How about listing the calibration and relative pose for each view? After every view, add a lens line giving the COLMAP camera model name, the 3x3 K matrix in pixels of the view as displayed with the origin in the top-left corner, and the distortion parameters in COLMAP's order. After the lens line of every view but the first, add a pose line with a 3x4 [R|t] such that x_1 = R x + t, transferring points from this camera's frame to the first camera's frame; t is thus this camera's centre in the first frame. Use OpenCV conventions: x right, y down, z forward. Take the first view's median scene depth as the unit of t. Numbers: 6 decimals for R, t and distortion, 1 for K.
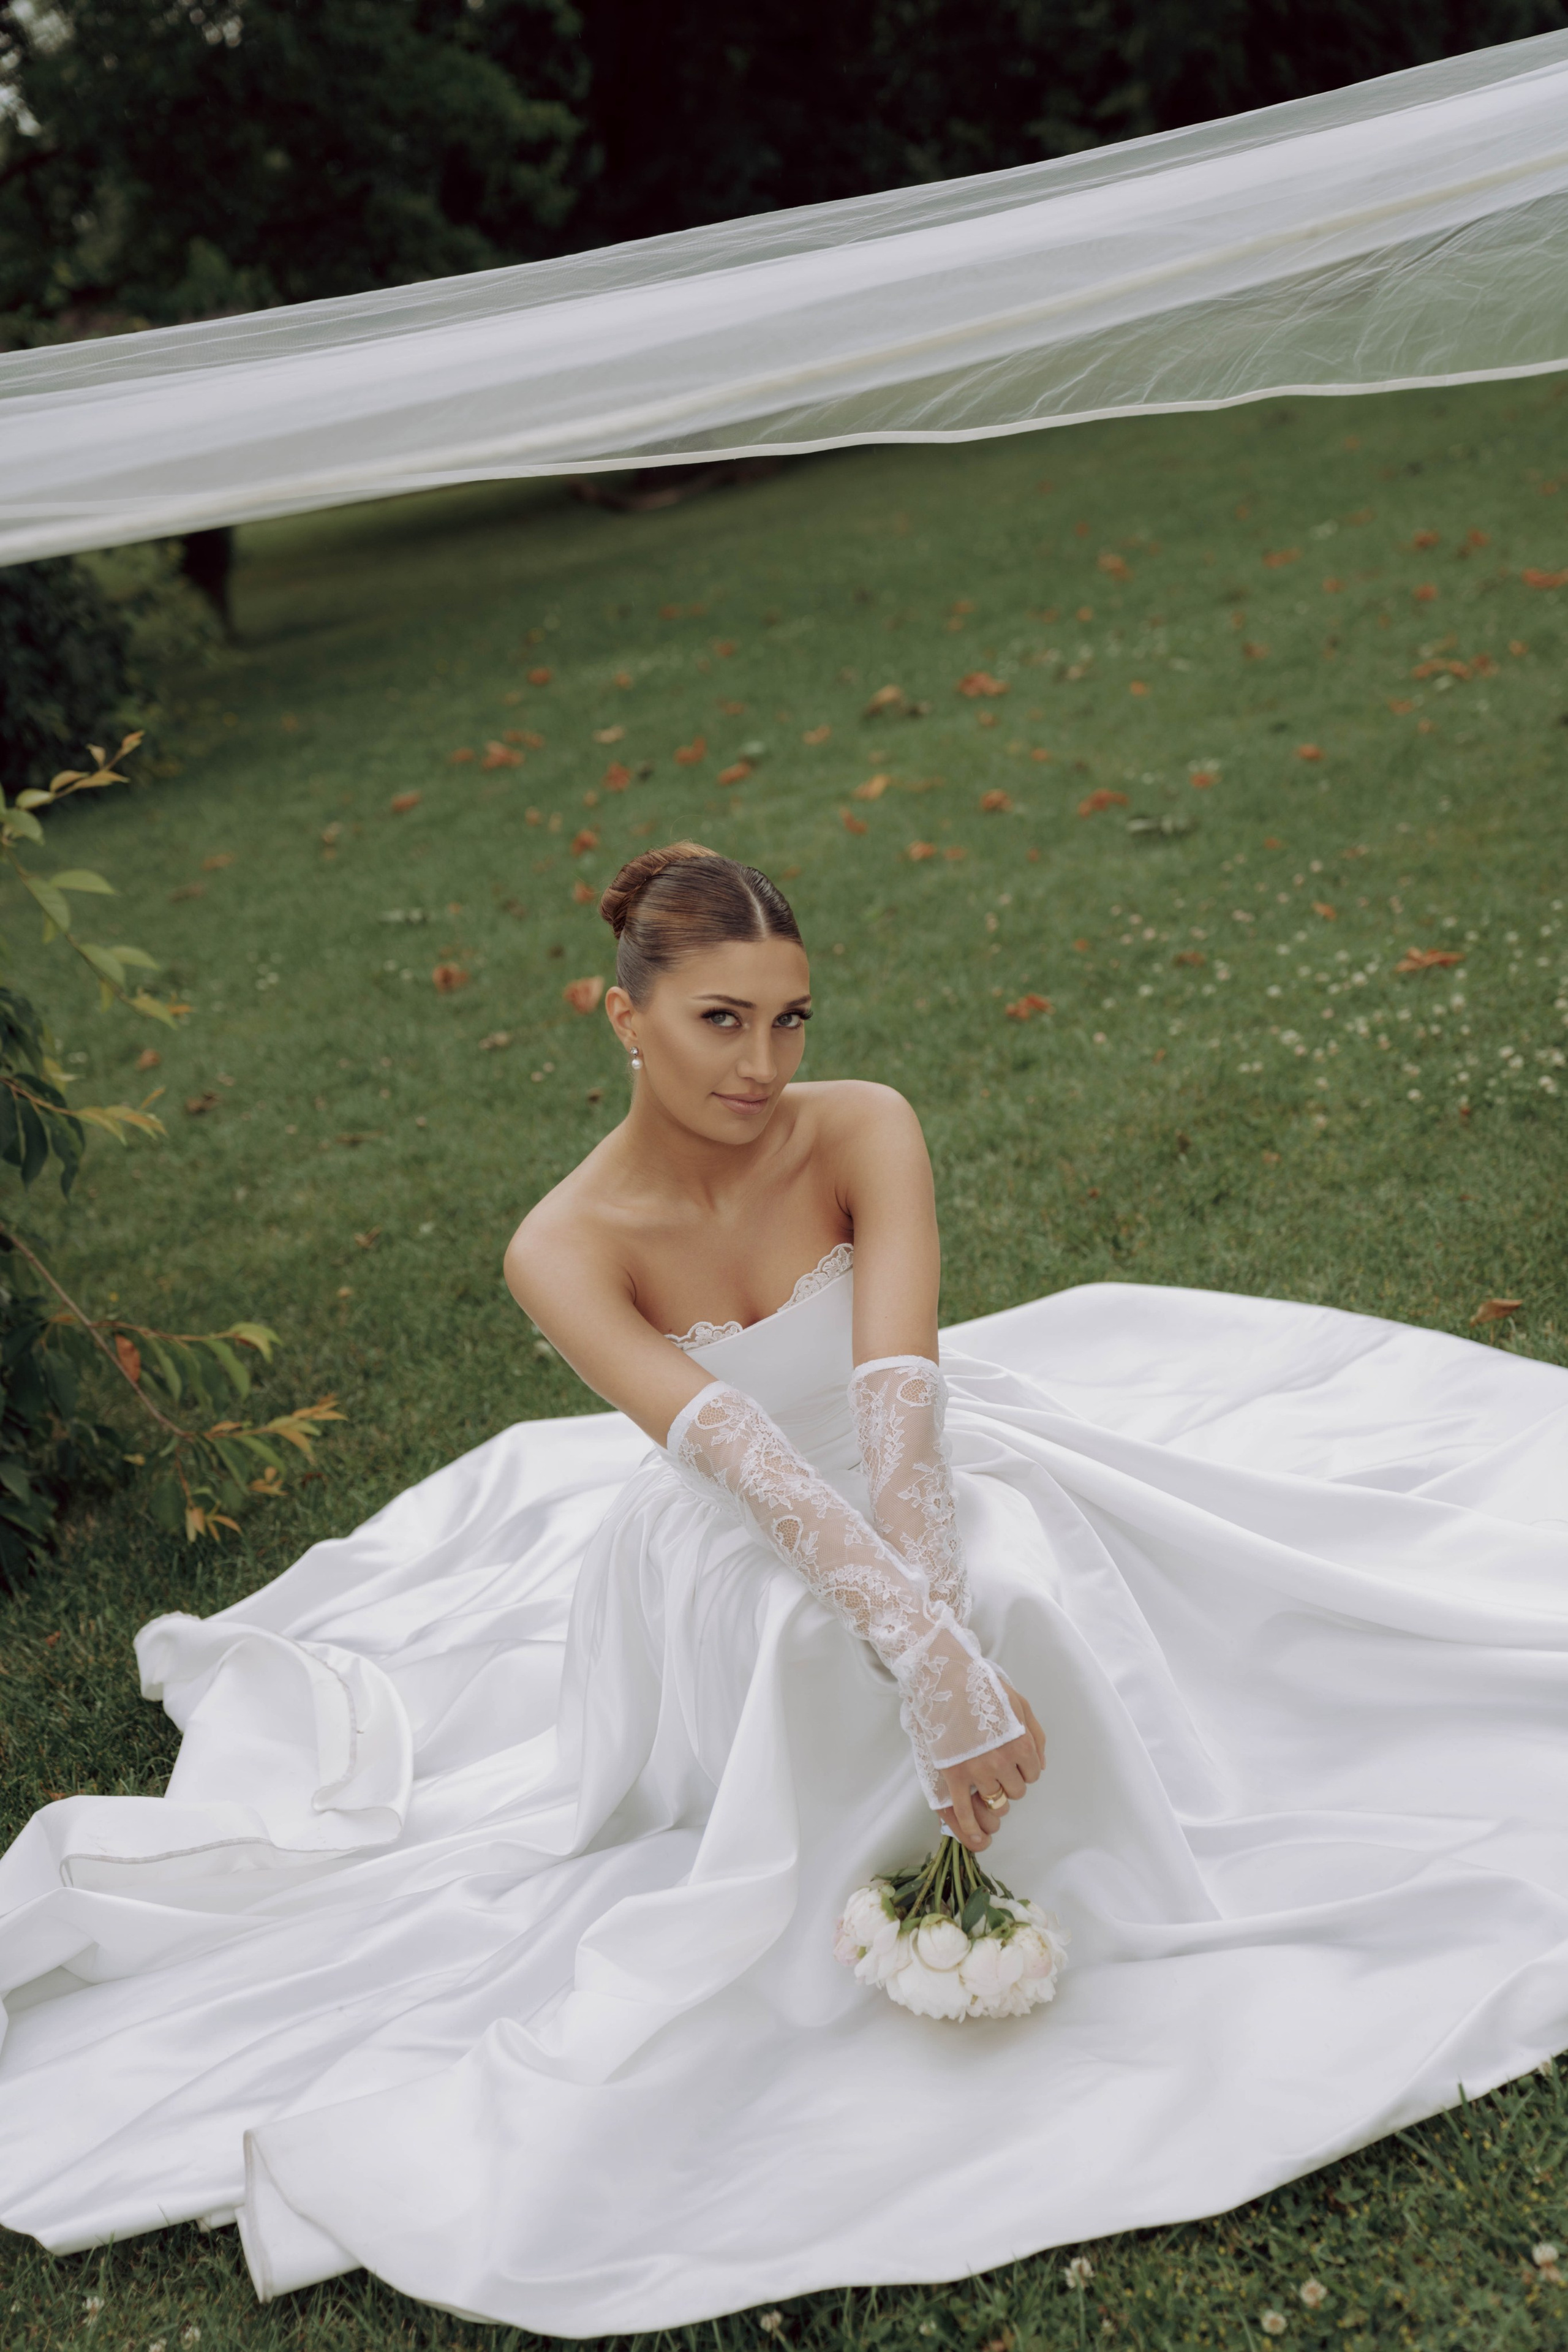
lens RADIAL K [[3278.9, 0, 784.8], [0, 3278.9, 1171.9], [0, 0, 1]] dist [0.144448, 0.370889]
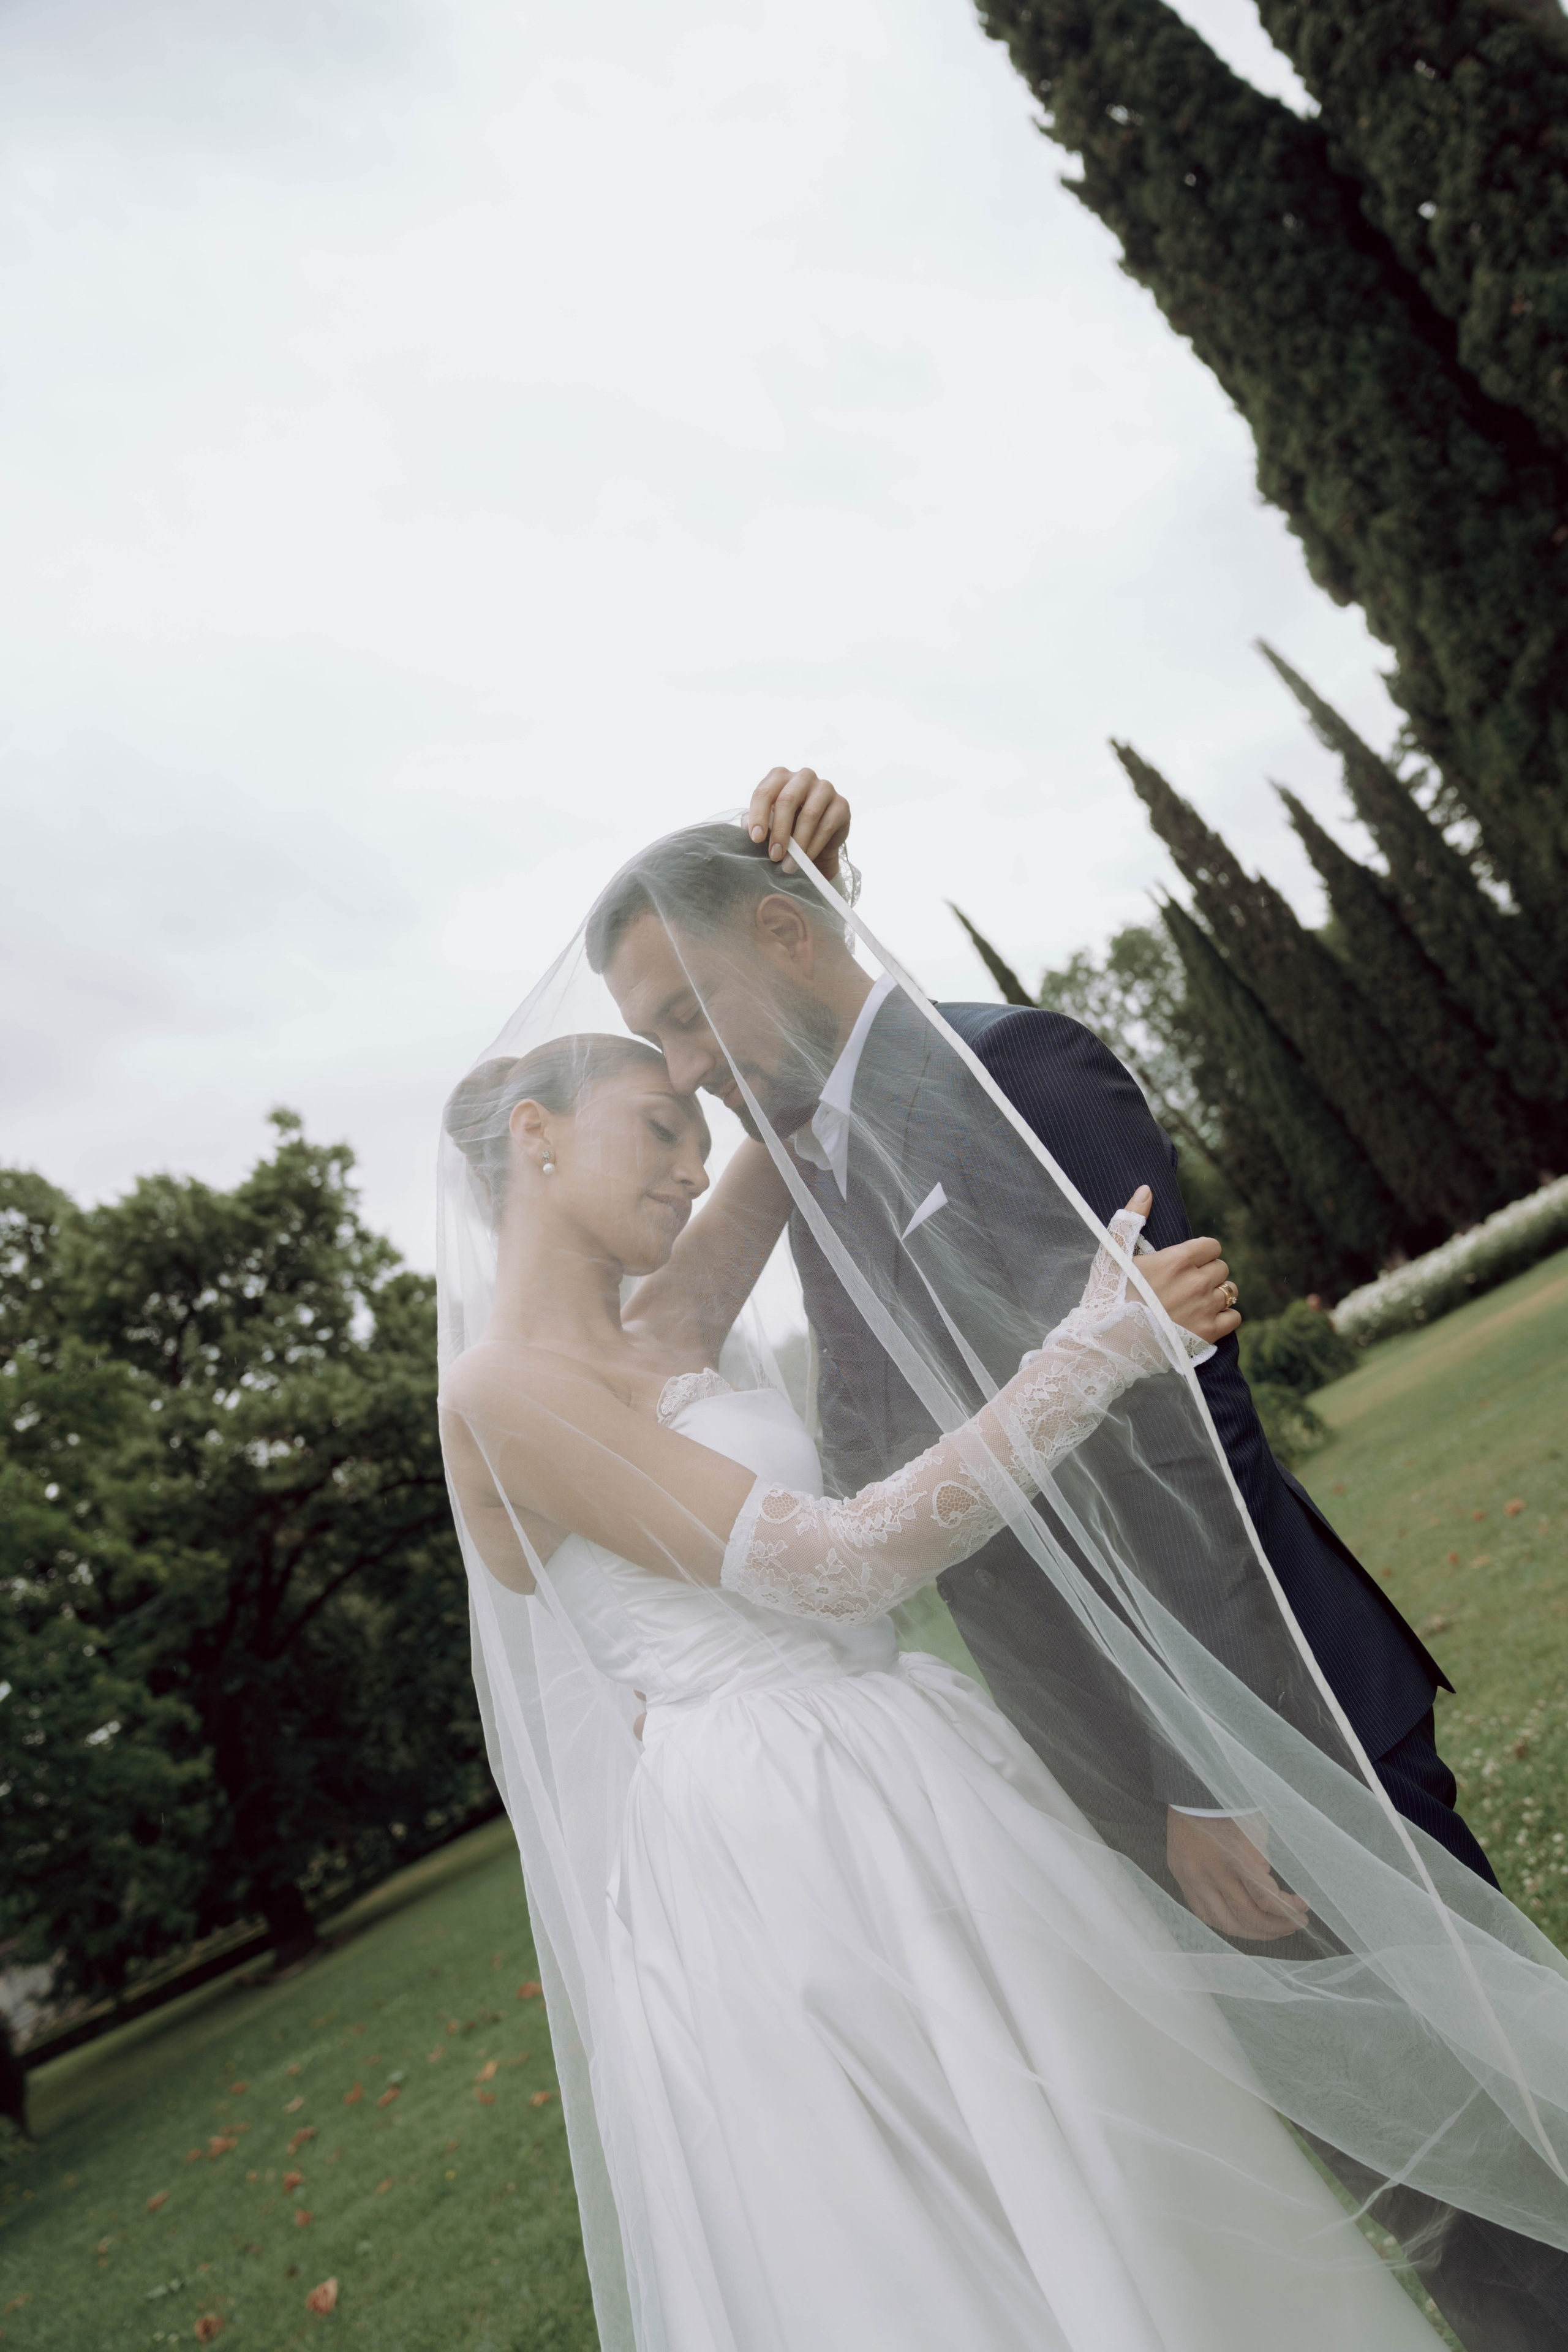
lens RADIAL K [[1653.8, 0, 796.3], [0, 1653.8, 1193.8], [0, 0, 1]] dist [-0.125829, 0.103207]
pose [[0.926586, -0.167874, 0.336537, -0.034124], [0.331279, 0.787920, -0.519072, -0.013476], [-0.178026, 0.592453, 0.785689, 0.294642]]
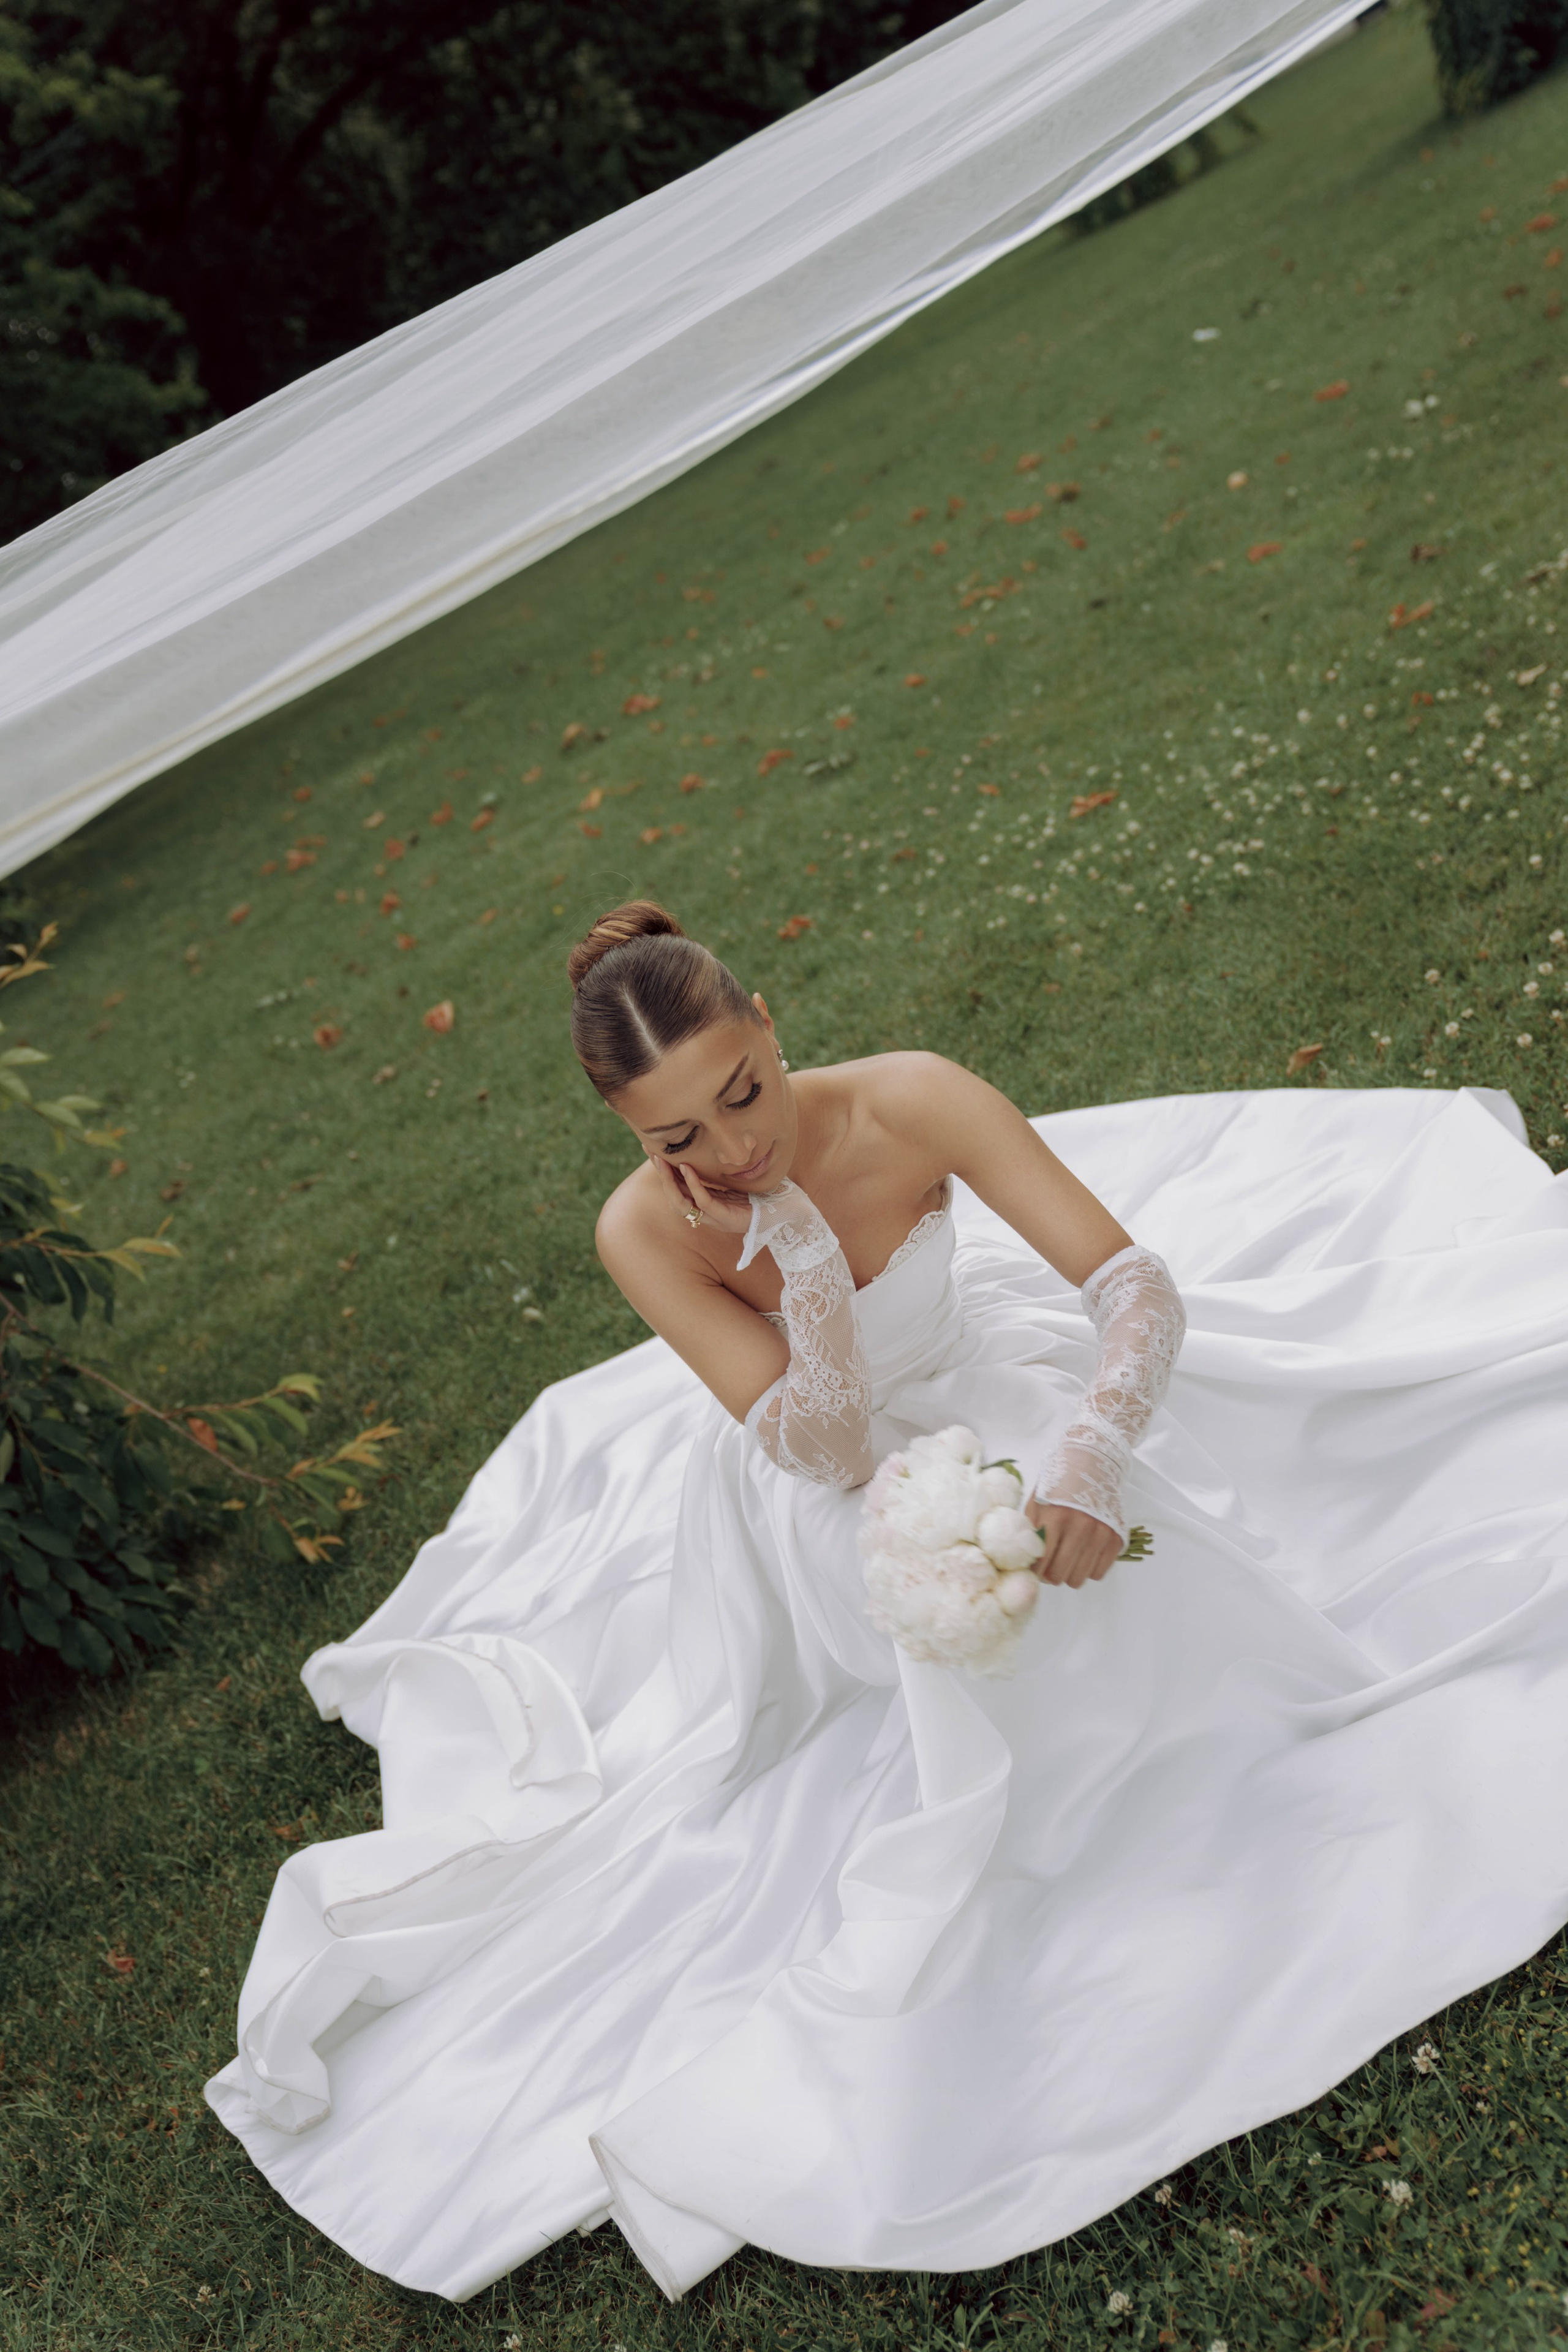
lens RADIAL K [[2331.5, 0, 803.1], [0, 2331.5, 1169.5], [0, 0, 1]] dist [-0.026526, 0.203091]
pose [[0.951489, -0.293772, 0.091469, -0.034638], [0.289001, 0.955323, 0.061938, -0.017447], [-0.105578, -0.032498, 0.993880, 0.119853]]
